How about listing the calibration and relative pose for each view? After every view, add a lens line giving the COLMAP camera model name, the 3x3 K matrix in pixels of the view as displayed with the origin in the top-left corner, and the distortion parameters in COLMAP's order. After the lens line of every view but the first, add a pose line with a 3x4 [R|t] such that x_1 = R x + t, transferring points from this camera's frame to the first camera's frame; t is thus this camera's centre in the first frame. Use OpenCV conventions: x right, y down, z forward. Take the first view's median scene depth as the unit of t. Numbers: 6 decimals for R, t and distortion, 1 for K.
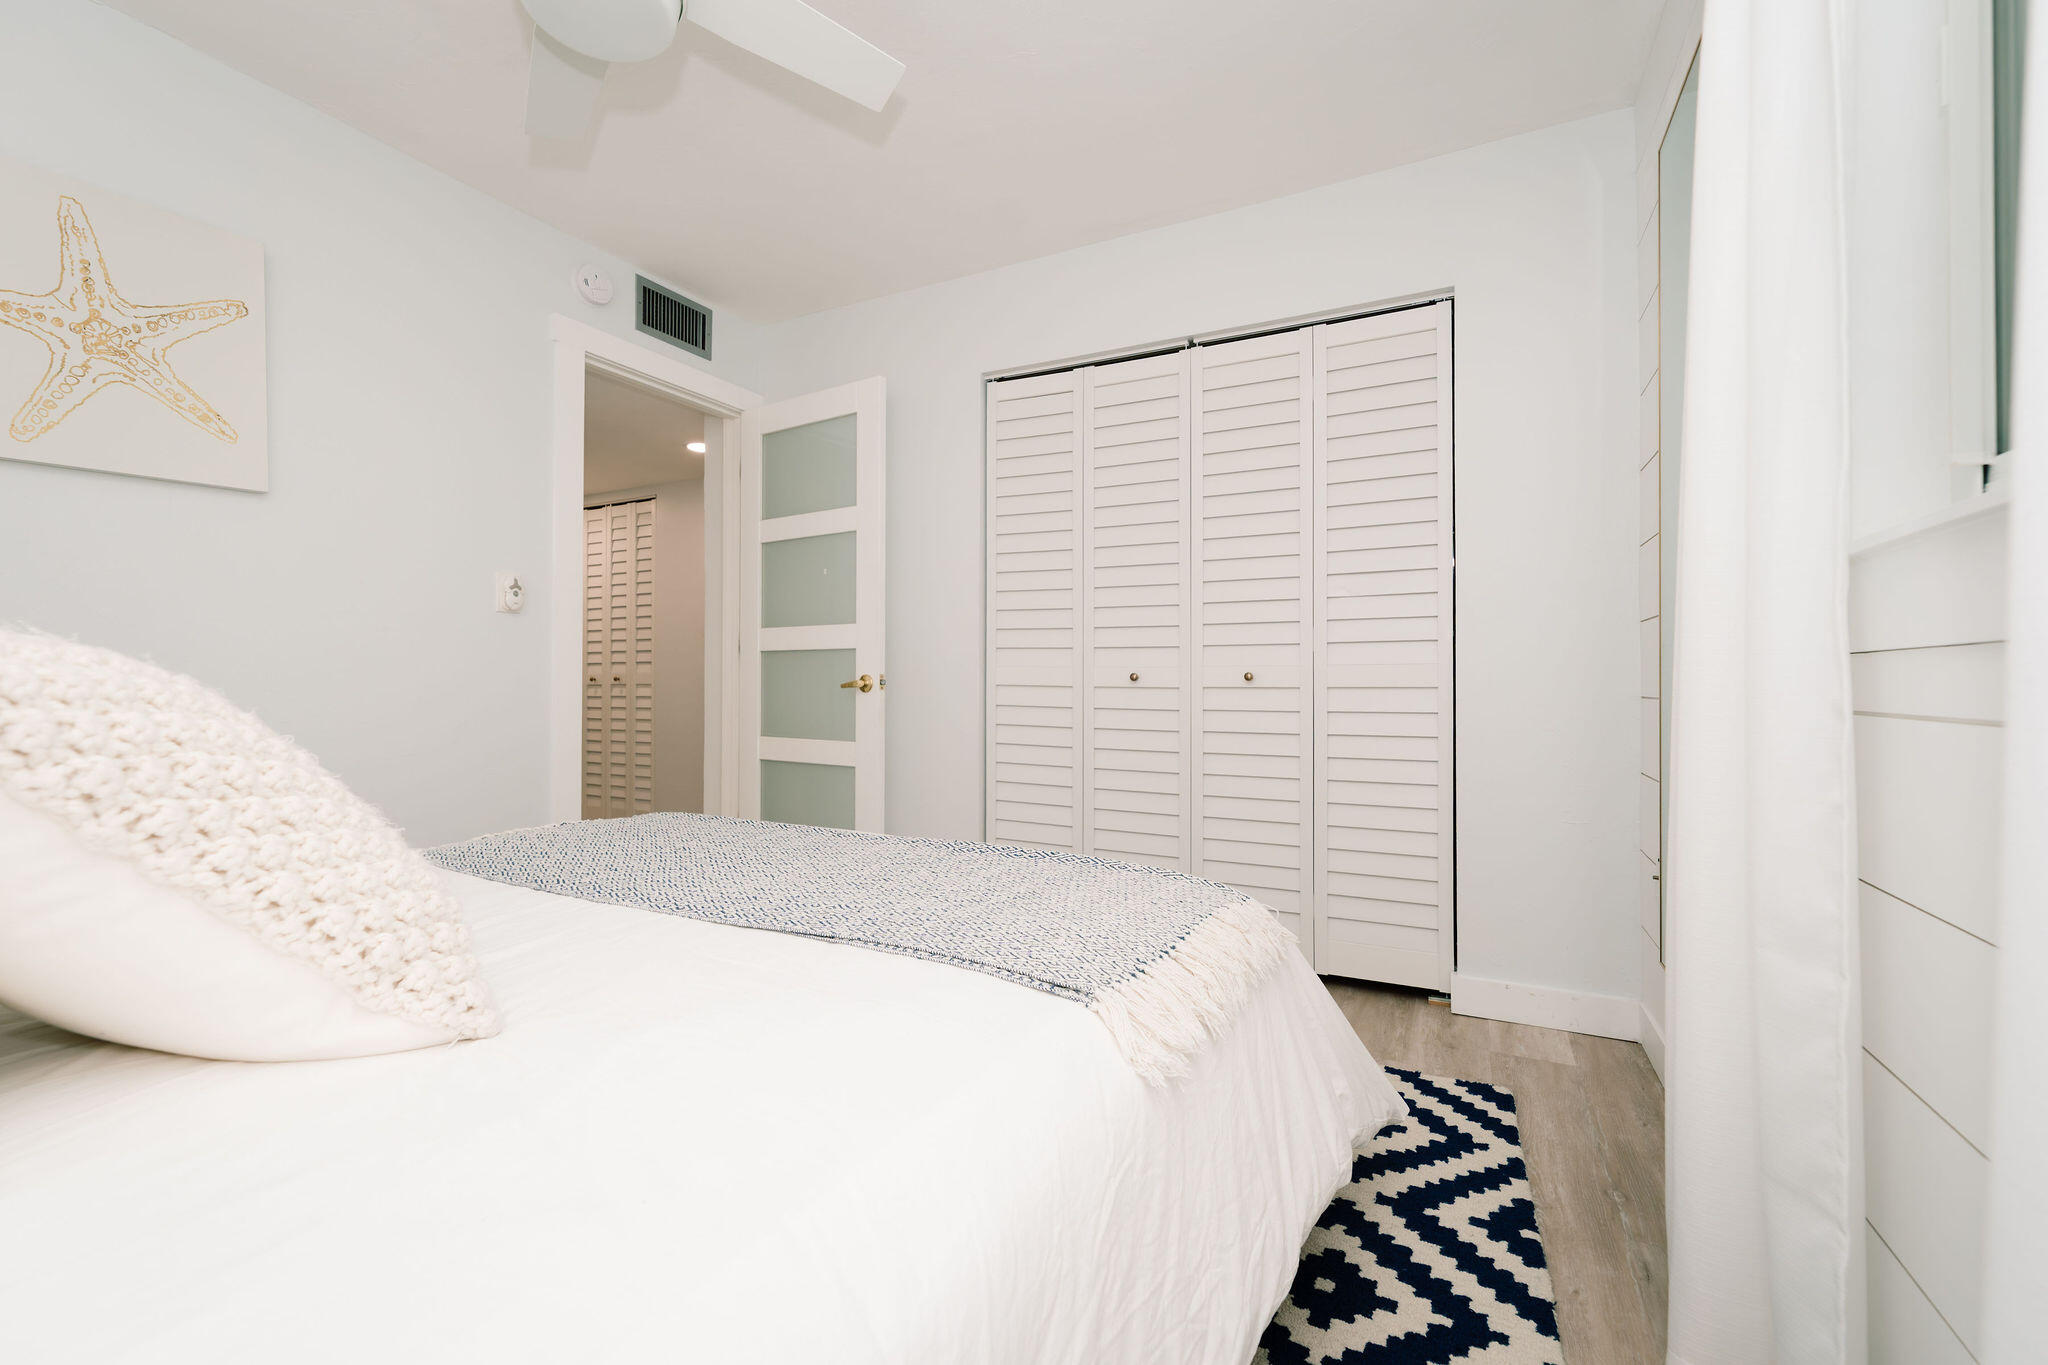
lens RADIAL K [[841.4, 0, 1026.5], [0, 841.4, 678.3], [0, 0, 1]] dist [-0.000660, -0.000749]
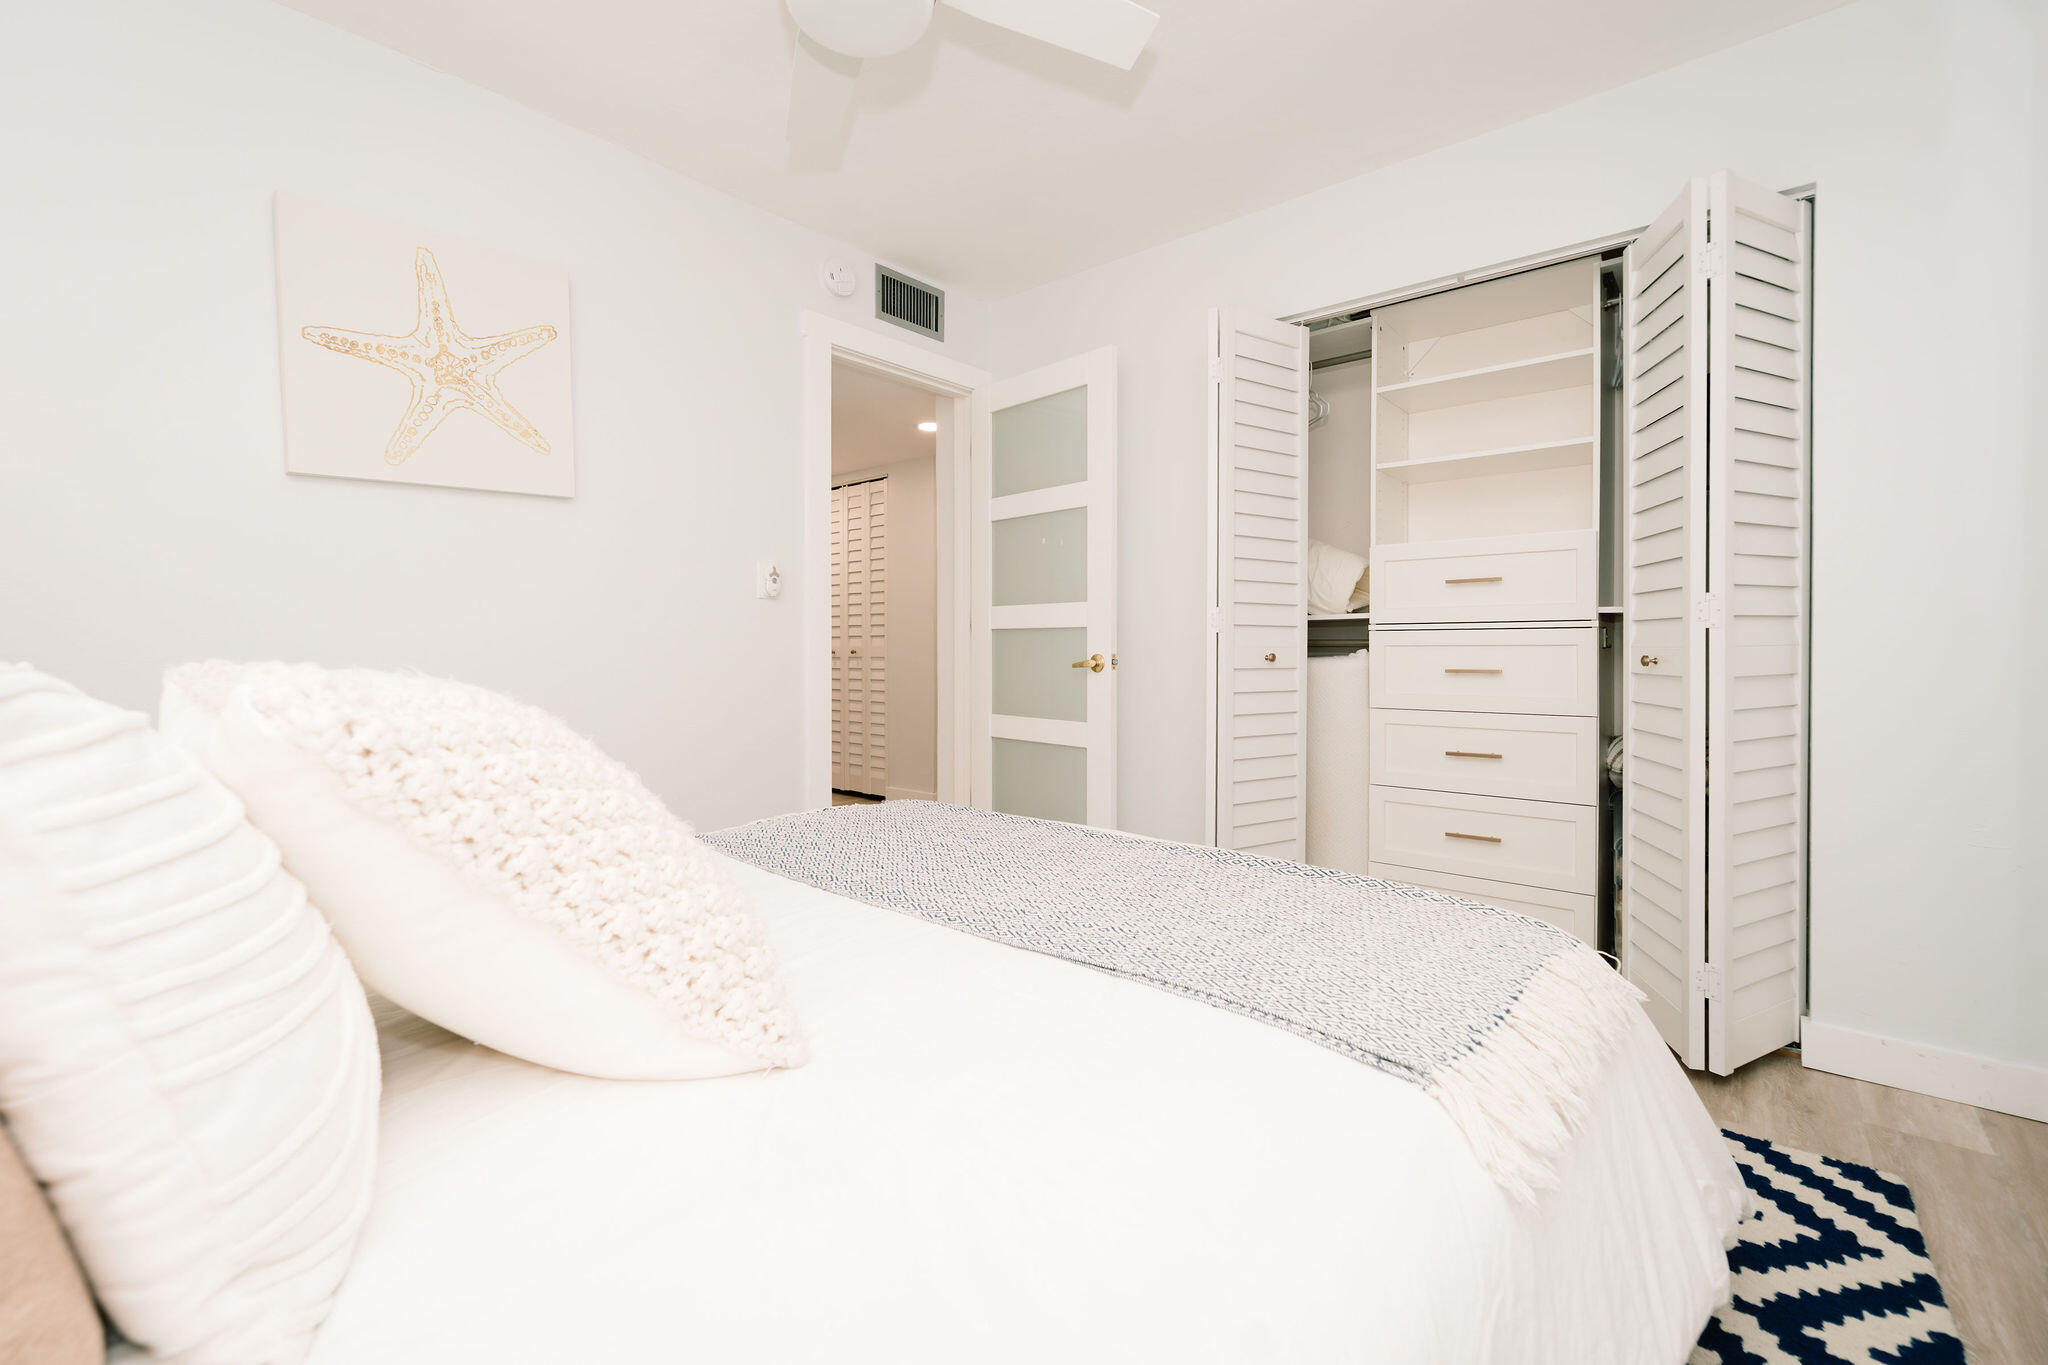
lens RADIAL K [[841.4, 0, 1039.7], [0, 841.4, 649.3], [0, 0, 1]] dist [-0.000660, -0.000749]
pose [[0.977088, 0.001098, -0.212831, -0.068729], [0.003203, 0.999798, 0.019865, -0.041670], [0.212810, -0.020092, 0.976887, 0.044875]]
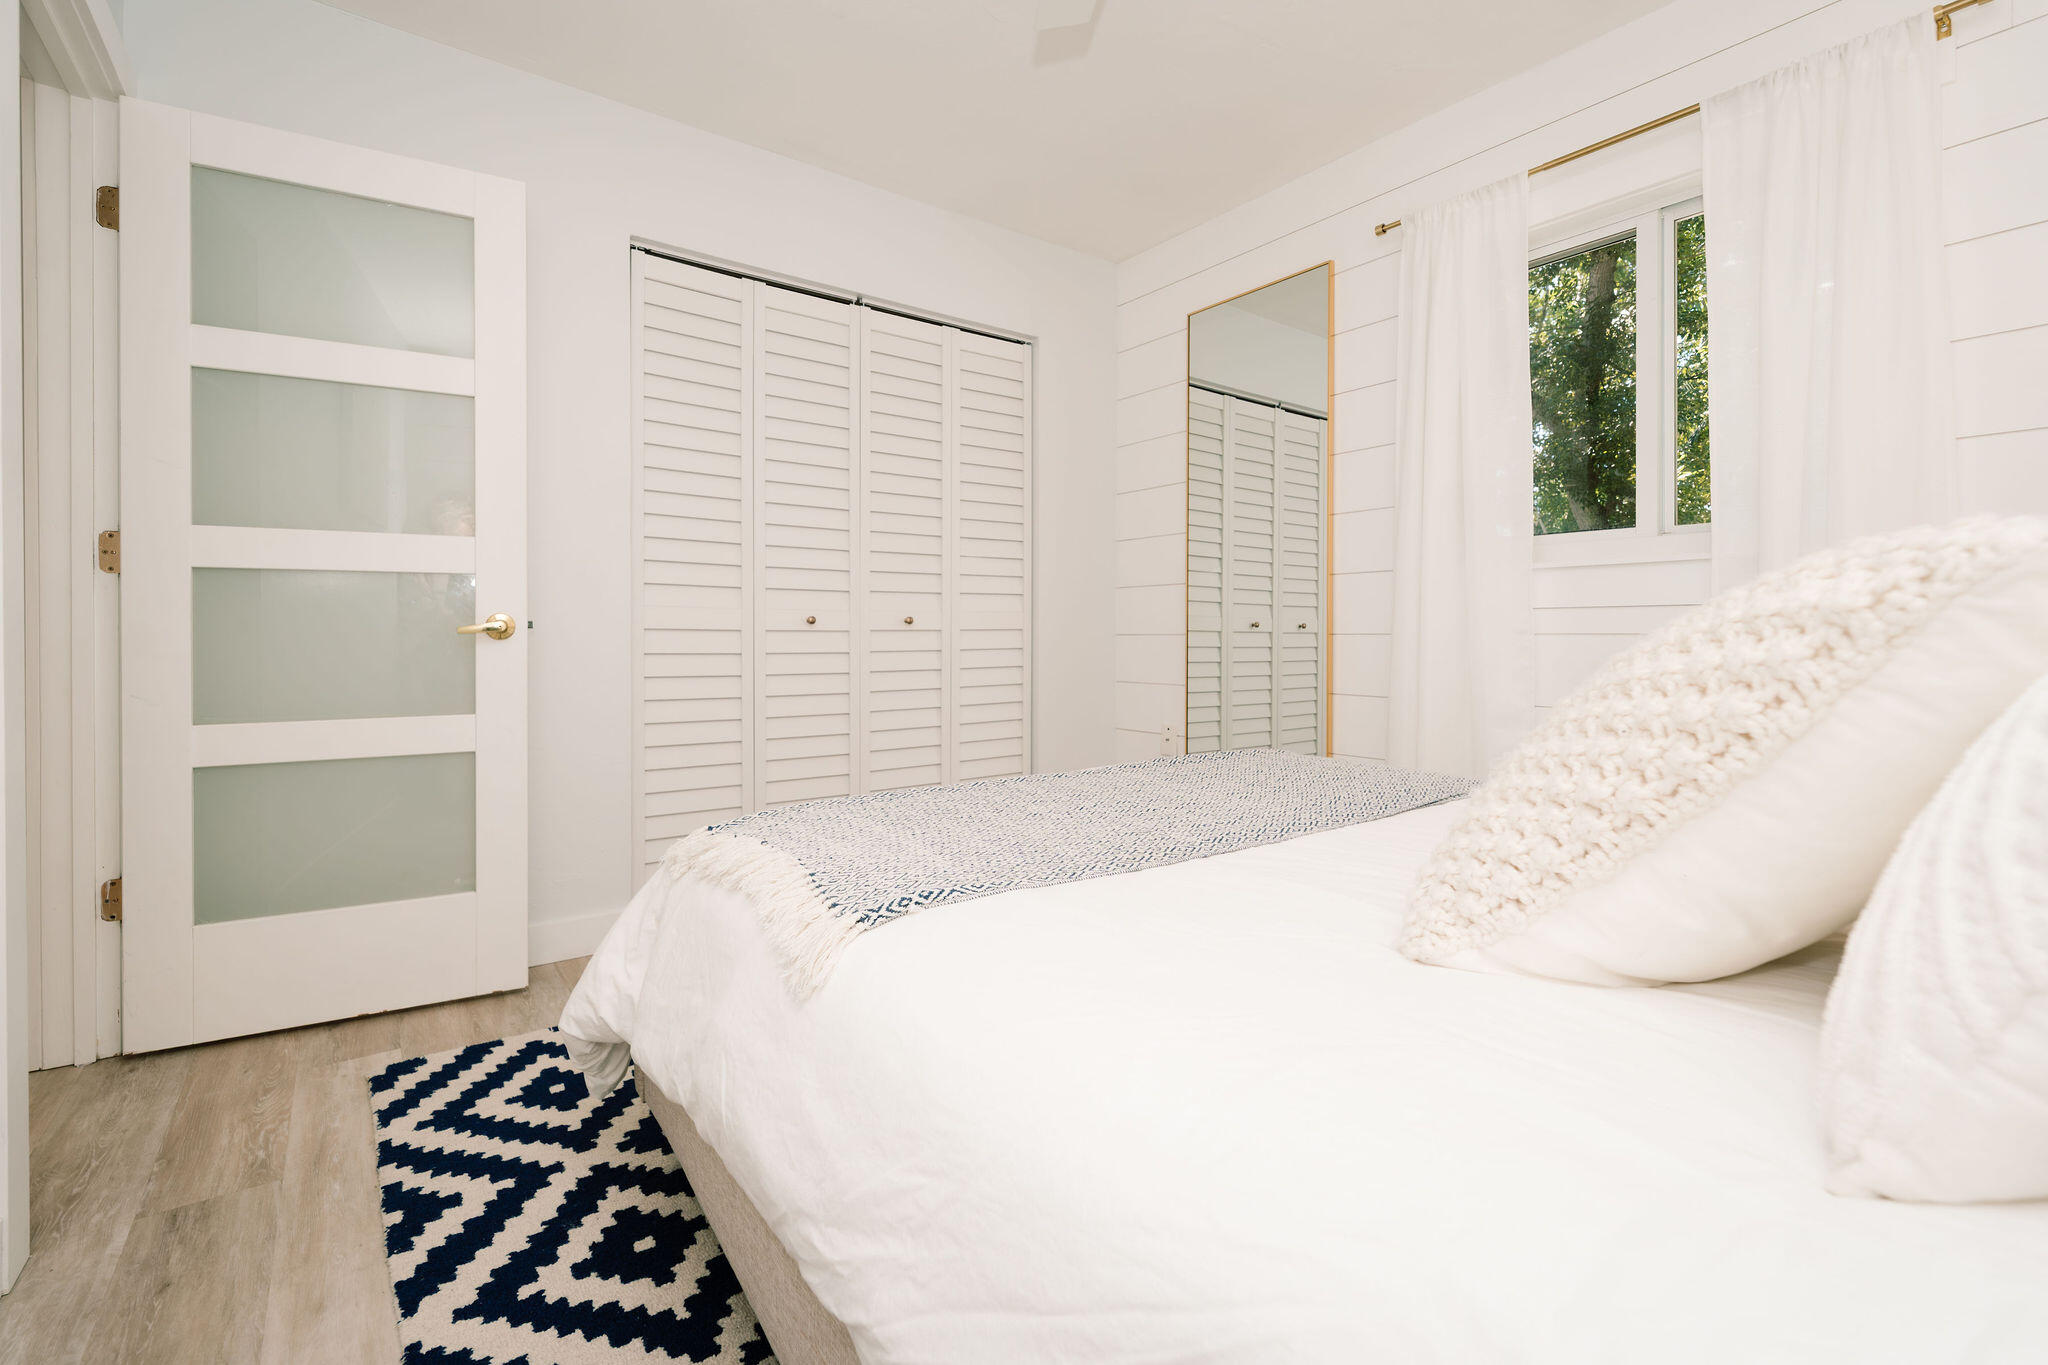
lens RADIAL K [[841.4, 0, 1038.4], [0, 841.4, 635.1], [0, 0, 1]] dist [-0.000660, -0.000749]
pose [[0.455615, -0.009057, 0.890131, -0.844003], [-0.005865, 0.999896, 0.013176, 0.001746], [-0.890157, -0.011224, 0.455515, 0.426293]]
